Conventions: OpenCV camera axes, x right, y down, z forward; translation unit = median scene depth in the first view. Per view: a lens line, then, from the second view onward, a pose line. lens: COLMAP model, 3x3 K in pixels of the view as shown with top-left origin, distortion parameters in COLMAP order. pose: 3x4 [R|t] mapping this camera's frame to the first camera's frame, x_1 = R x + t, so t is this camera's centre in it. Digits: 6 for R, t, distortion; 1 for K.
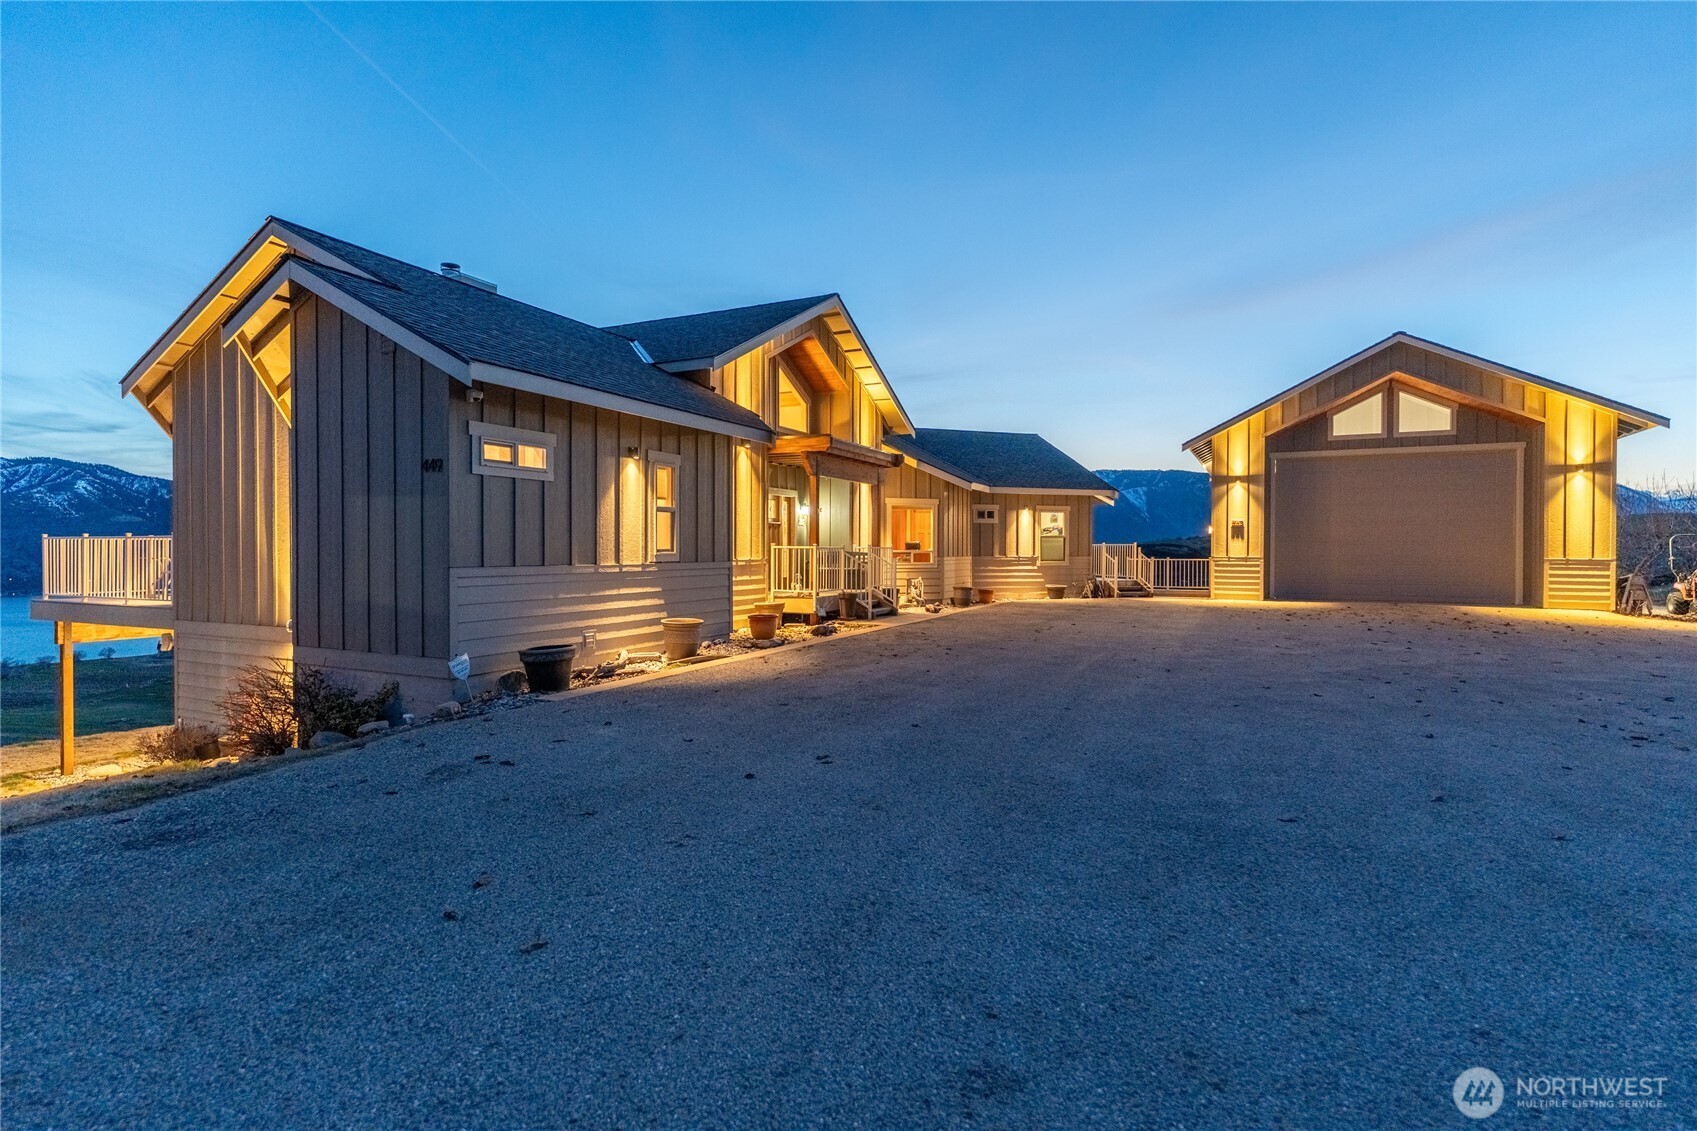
lens RADIAL K [[852.9, 0, 855.9], [0, 852.9, 553.6], [0, 0, 1]] dist [-0.002857, -0.001481]
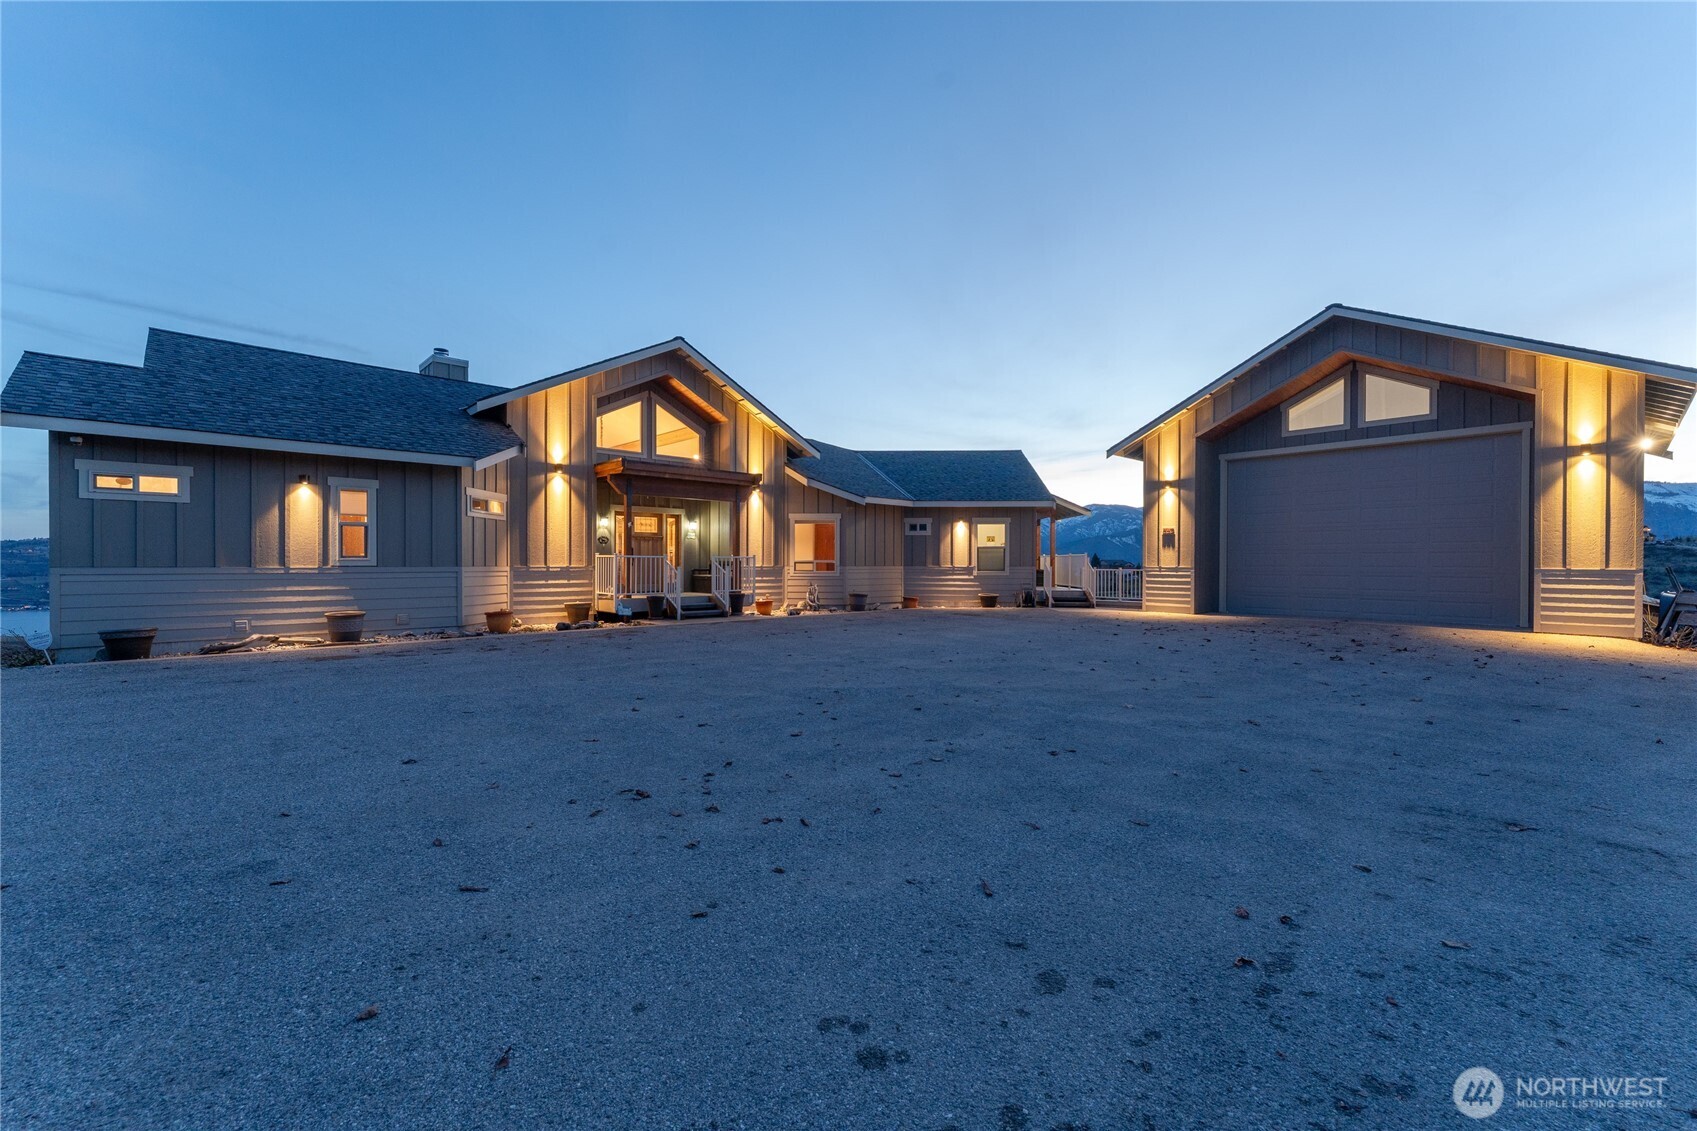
lens RADIAL K [[695.8, 0, 842.6], [0, 695.8, 564.0], [0, 0, 1]] dist [-0.007192, -0.000616]
pose [[0.929590, 0.000120, -0.368594, 0.445285], [-0.002037, 0.999986, -0.004814, 0.005542], [0.368589, 0.005226, 0.929578, 0.175454]]
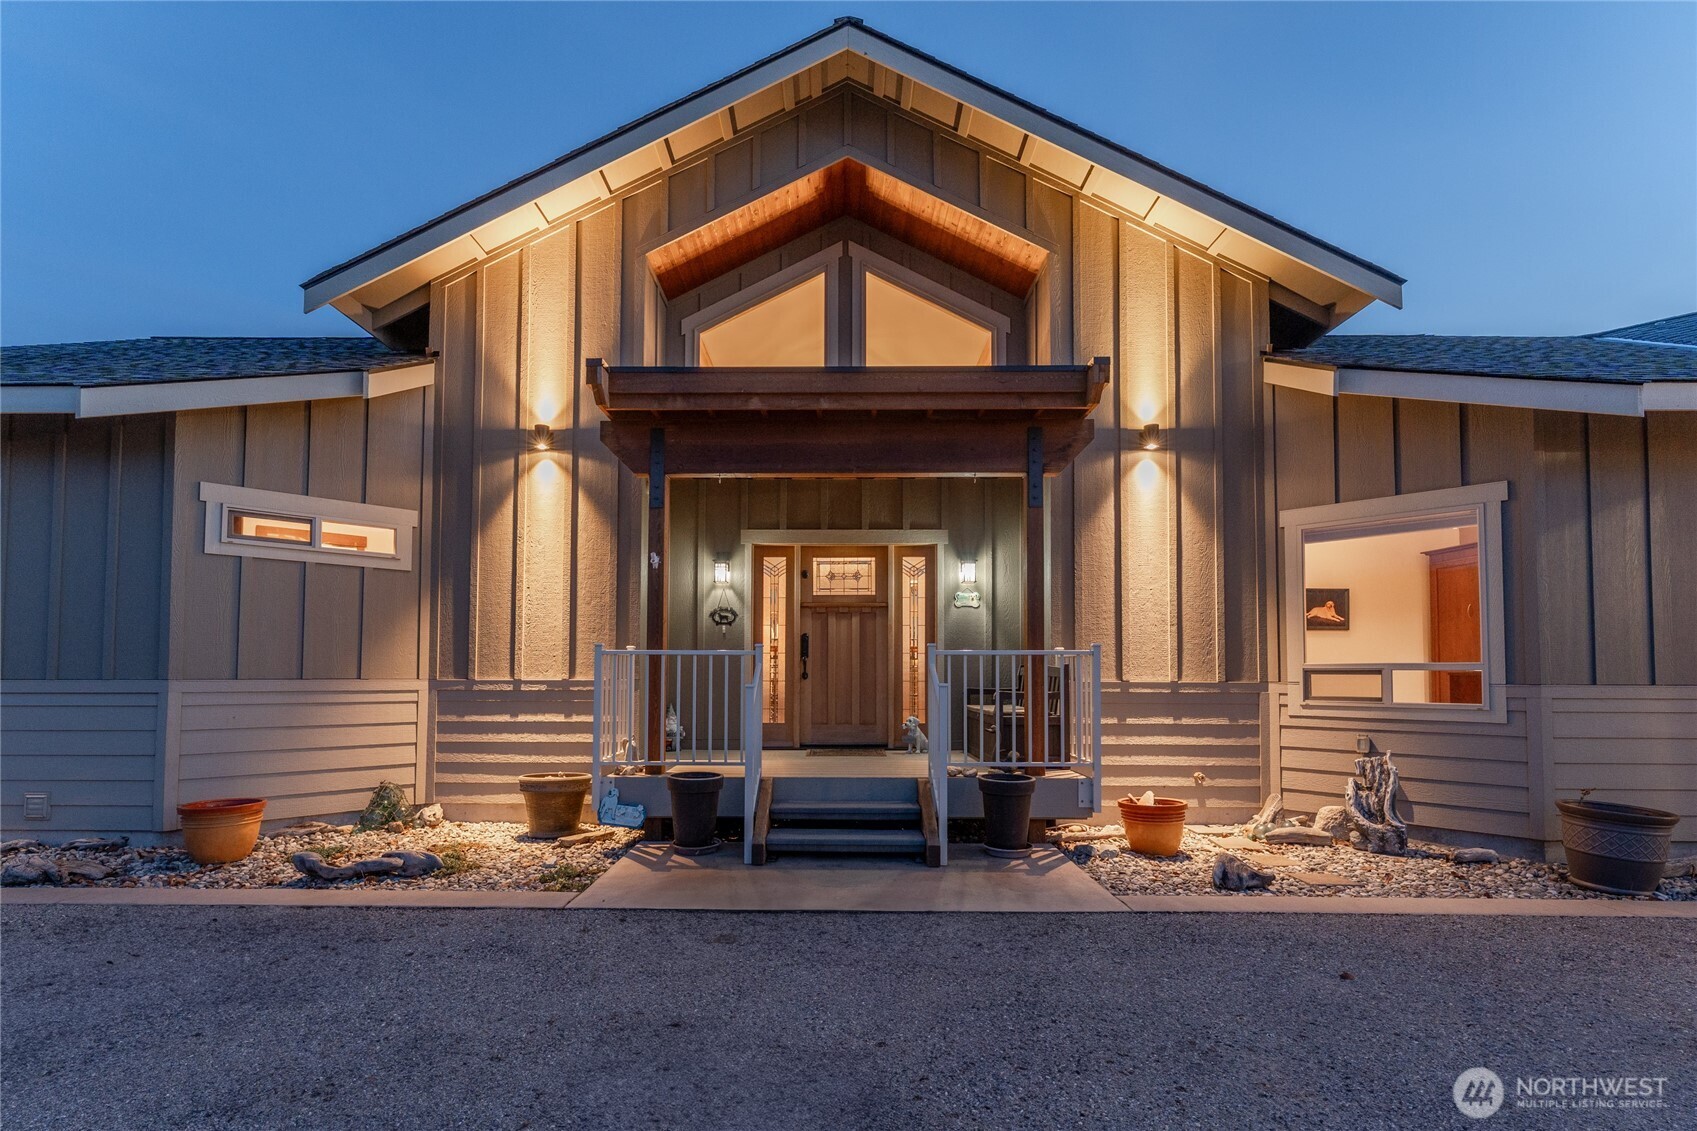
lens RADIAL K [[695.8, 0, 858.9], [0, 695.8, 645.5], [0, 0, 1]] dist [-0.007192, -0.000616]
pose [[0.400463, -0.024240, -0.915992, 0.225120], [-0.007542, 0.999529, -0.029749, -0.001365], [0.916282, 0.018822, 0.400092, 0.744988]]
